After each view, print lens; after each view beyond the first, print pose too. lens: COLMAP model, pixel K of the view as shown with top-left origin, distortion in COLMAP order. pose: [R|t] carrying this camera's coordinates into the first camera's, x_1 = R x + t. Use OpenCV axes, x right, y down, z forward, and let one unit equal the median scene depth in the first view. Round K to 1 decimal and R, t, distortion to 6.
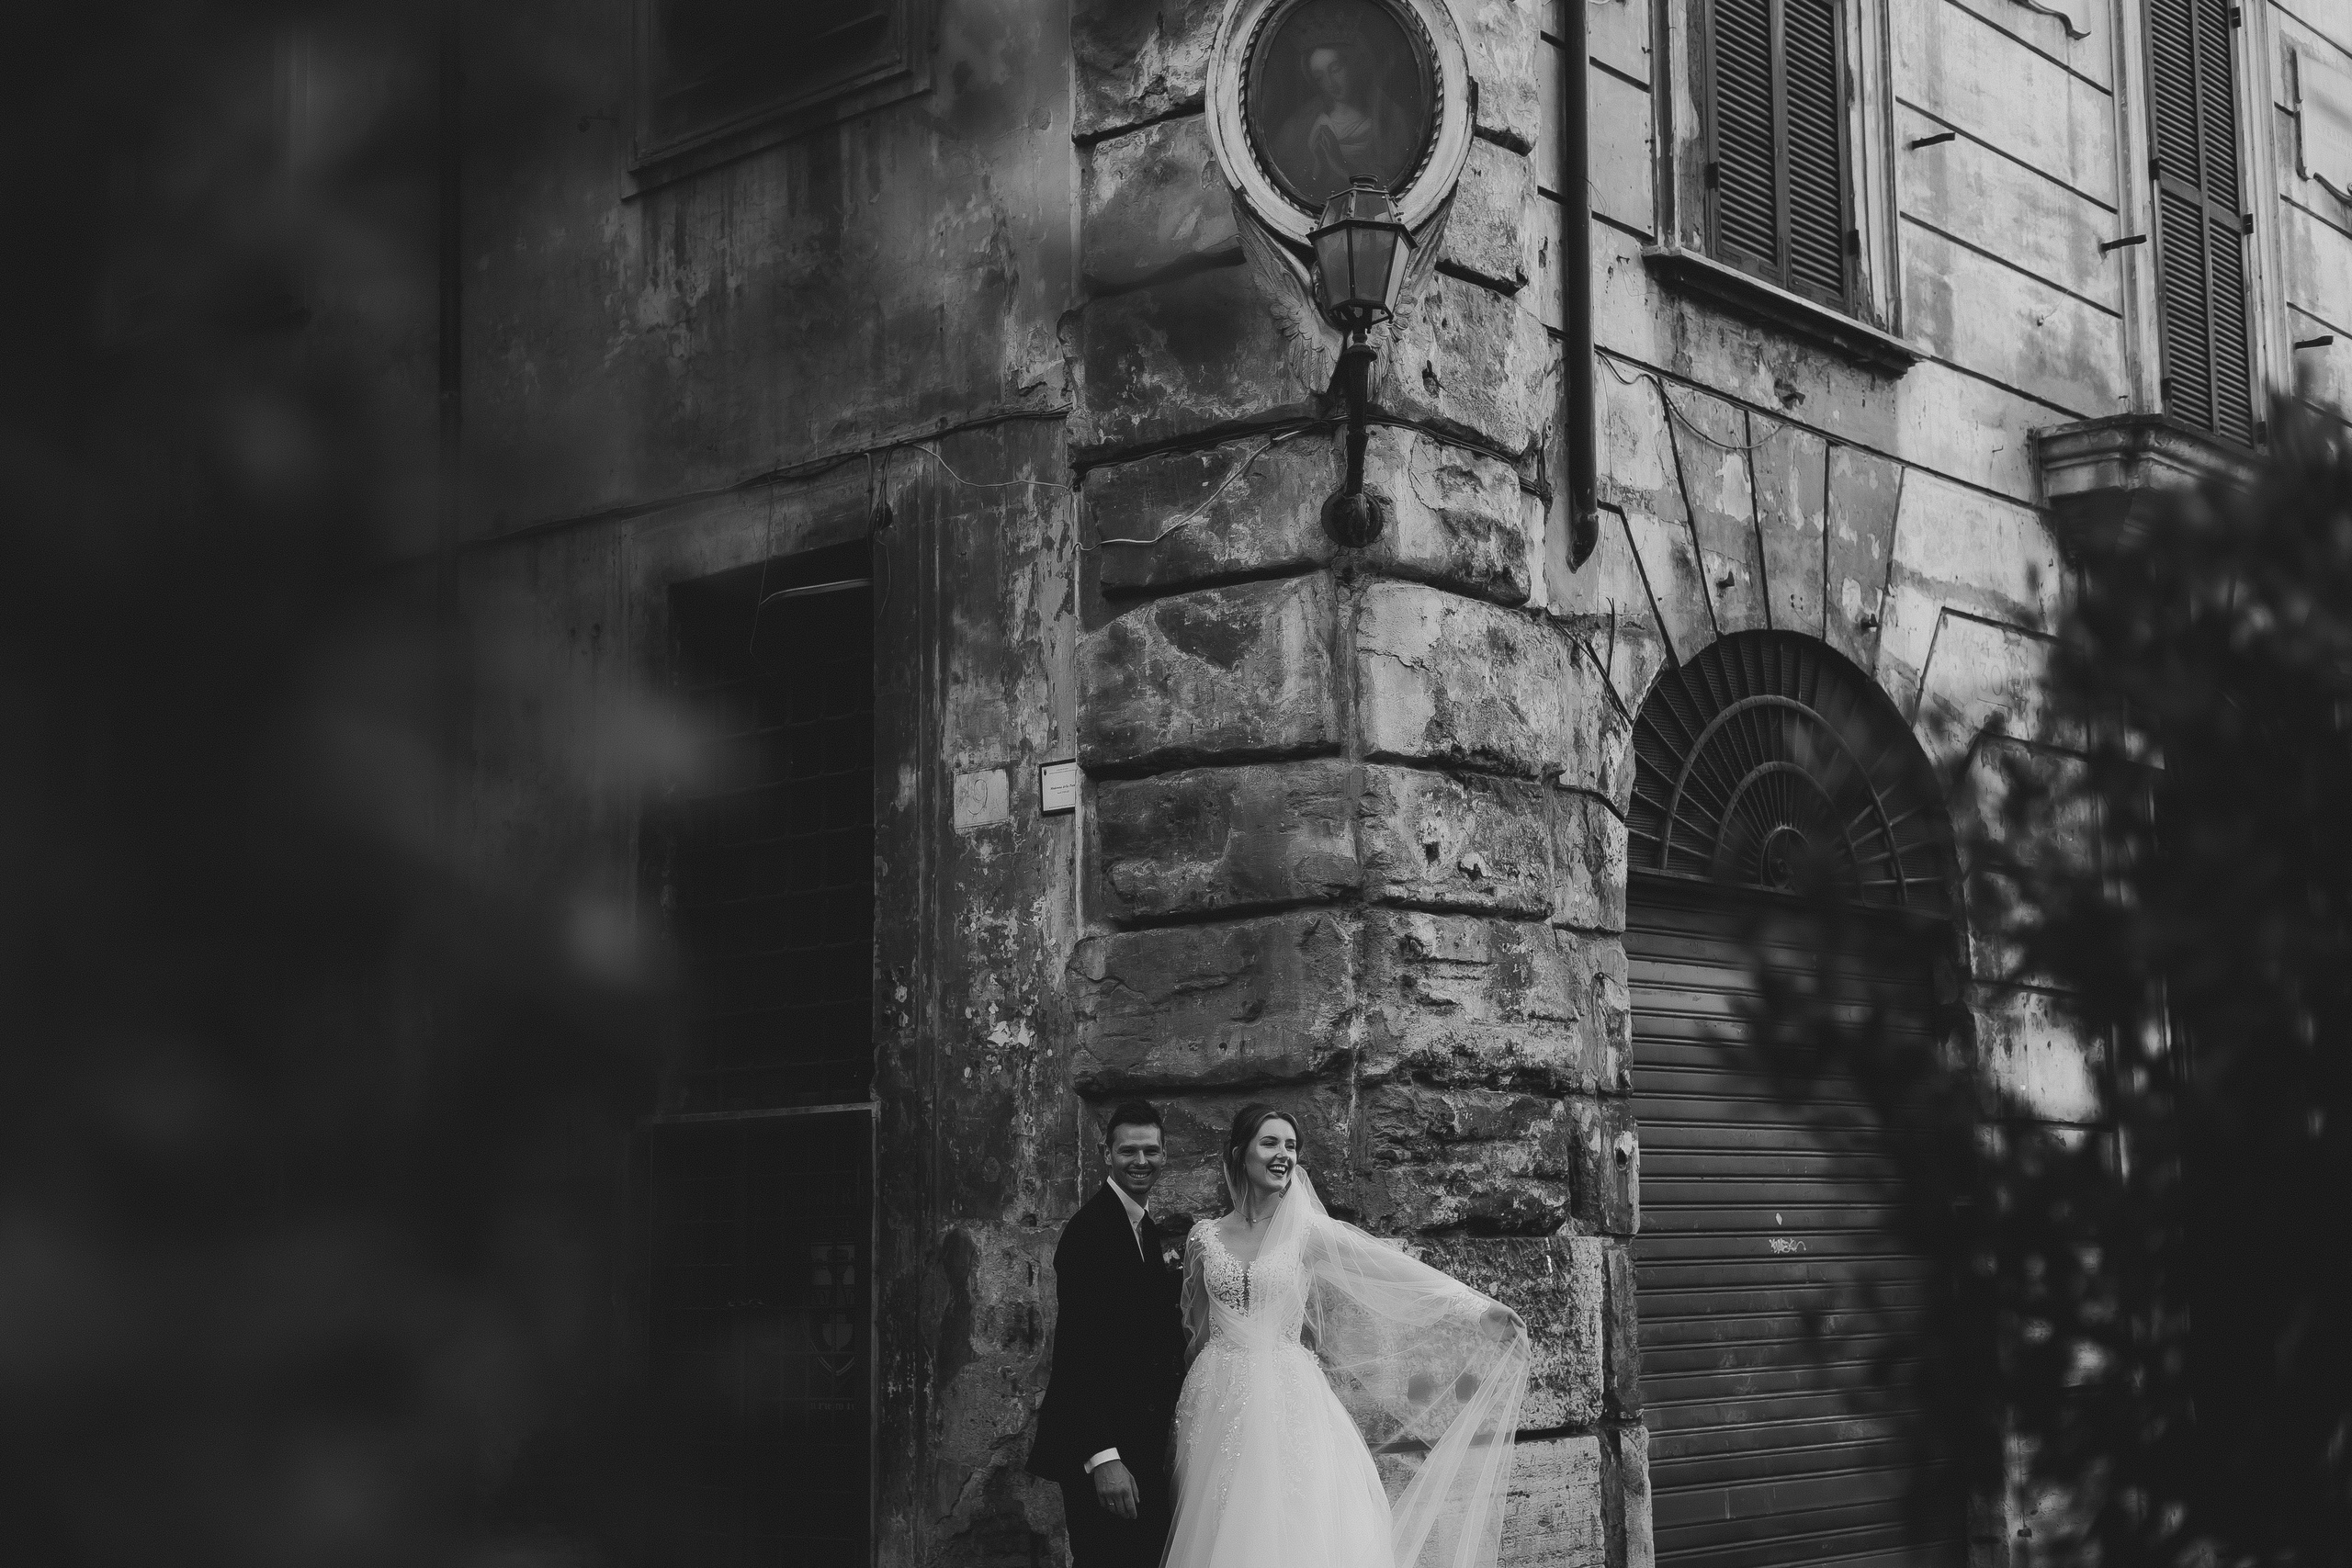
lens RADIAL K [[3243.2, 0, 1164.7], [0, 3243.2, 783.8], [0, 0, 1]] dist [0.369728, -1.274809]
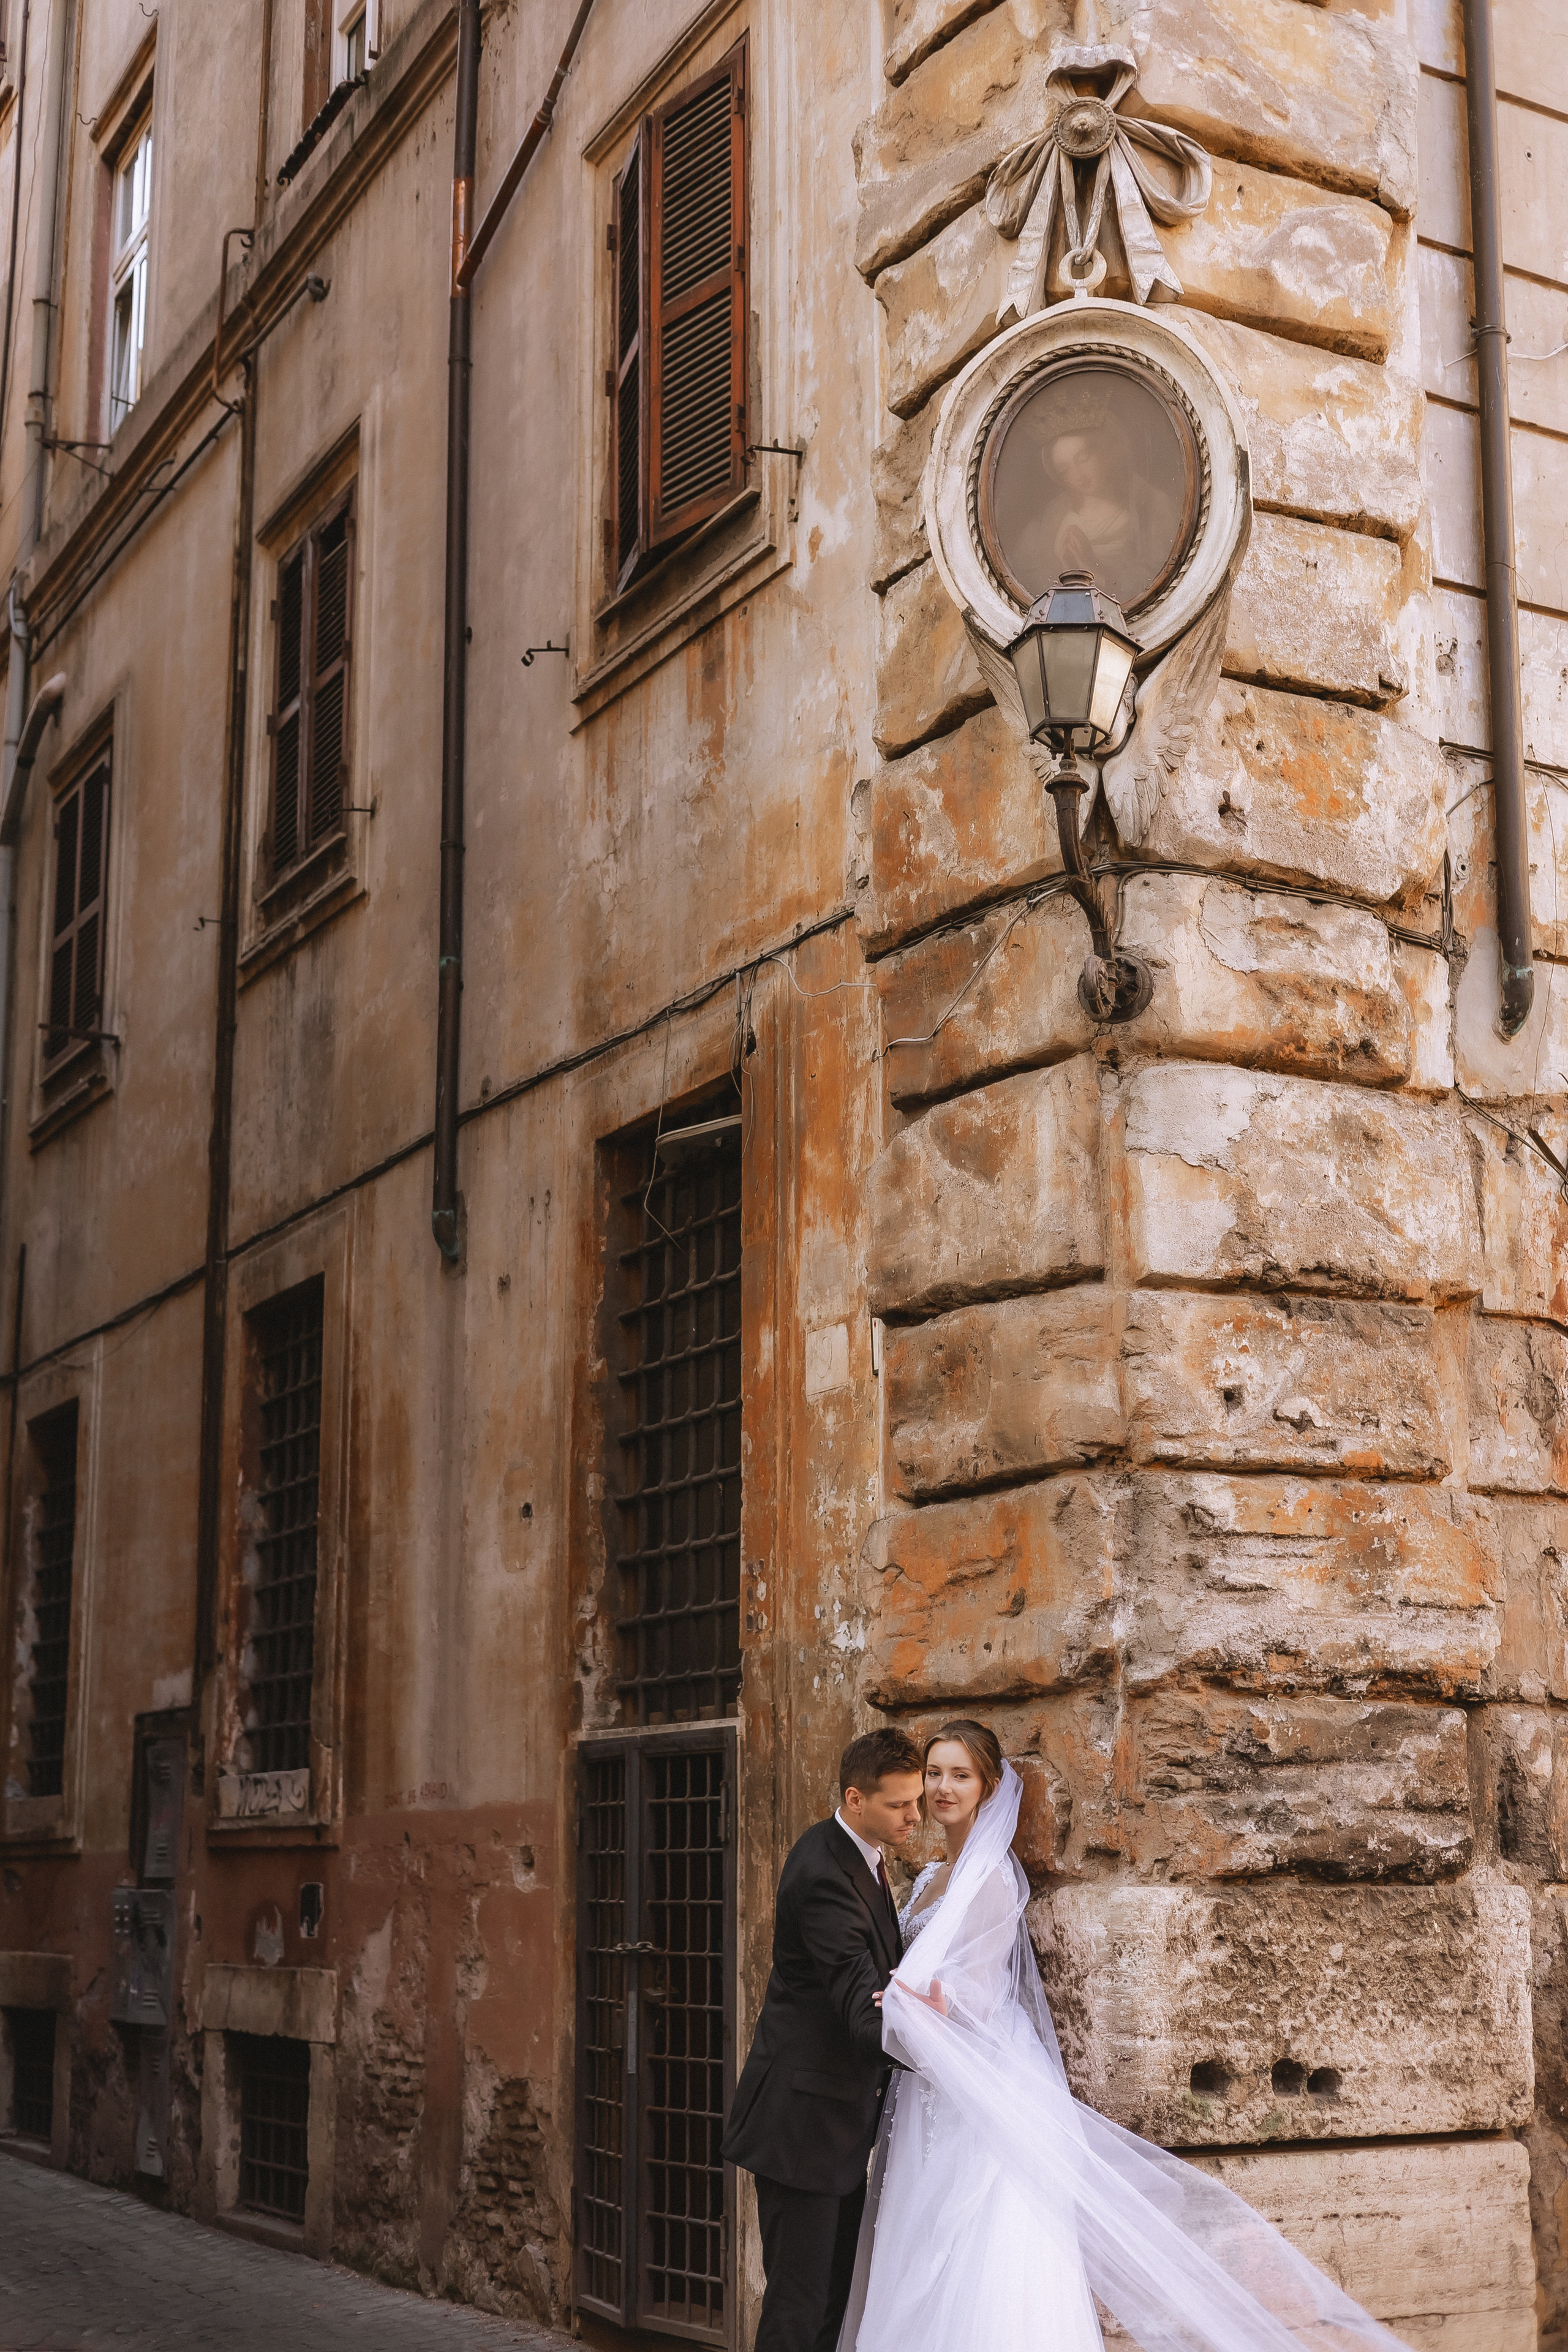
lens RADIAL K [[3302.4, 0, 785.7], [0, 3302.4, 1182.1], [0, 0, 1]] dist [-0.004463, 0.099937]
pose [[0.934789, -0.060609, -0.349995, 0.256330], [0.037658, 0.996692, -0.072018, 0.021711], [0.353202, 0.054142, 0.933979, 0.199012]]
